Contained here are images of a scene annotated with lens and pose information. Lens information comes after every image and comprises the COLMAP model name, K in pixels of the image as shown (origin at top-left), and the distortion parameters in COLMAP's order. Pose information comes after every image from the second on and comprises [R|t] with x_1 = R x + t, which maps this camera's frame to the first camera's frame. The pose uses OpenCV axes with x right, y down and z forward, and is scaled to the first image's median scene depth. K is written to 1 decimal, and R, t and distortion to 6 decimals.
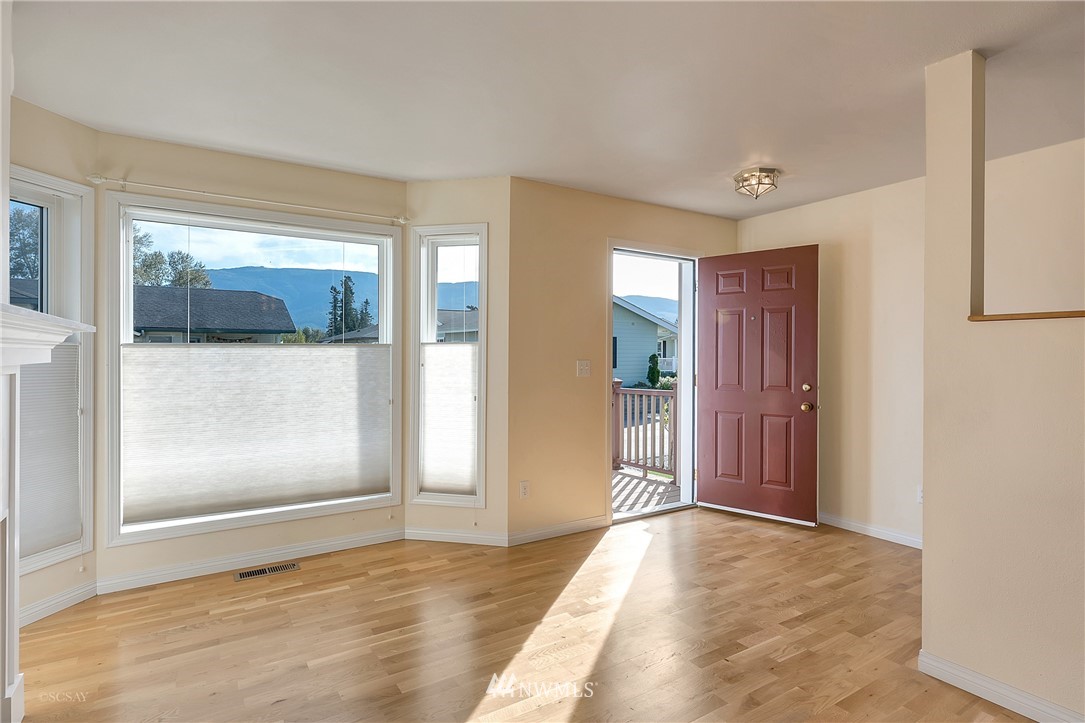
lens RADIAL K [[584.9, 0, 542.1], [0, 584.9, 355.6], [0, 0, 1]] dist [0.013082, -0.001421]
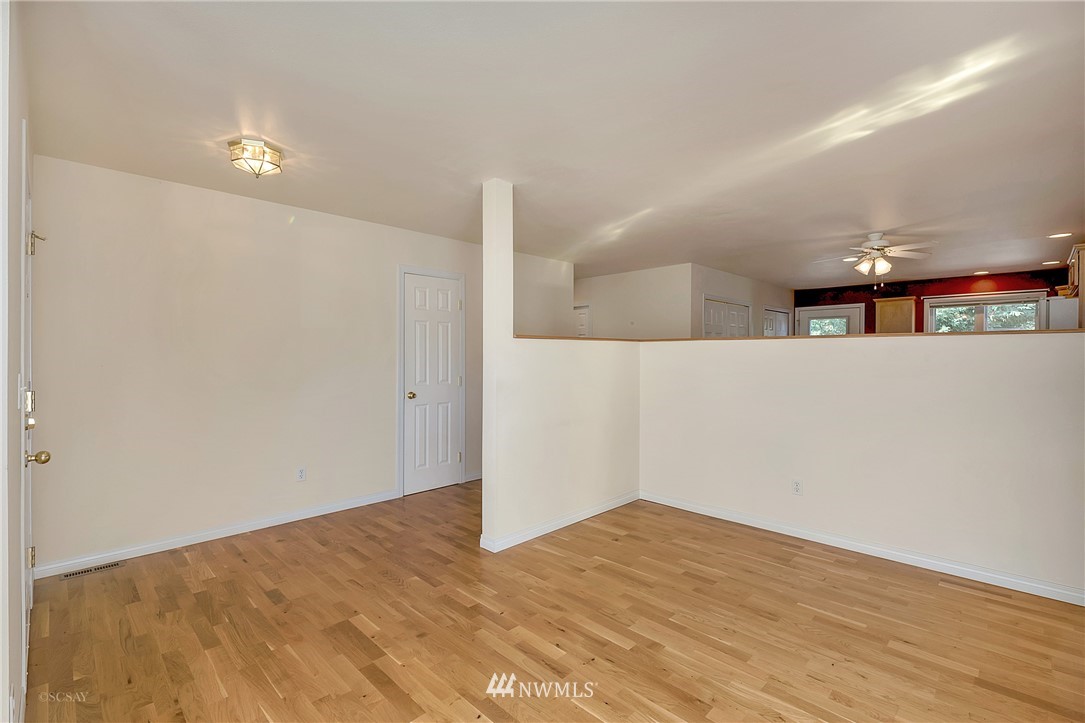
lens RADIAL K [[495.5, 0, 536.8], [0, 495.5, 354.2], [0, 0, 1]] dist [-0.005413, -0.000357]
pose [[-0.215765, -0.008474, 0.976408, -0.520056], [0.009016, 0.999902, 0.010670, -0.018530], [-0.976404, 0.011106, -0.215668, 0.861534]]
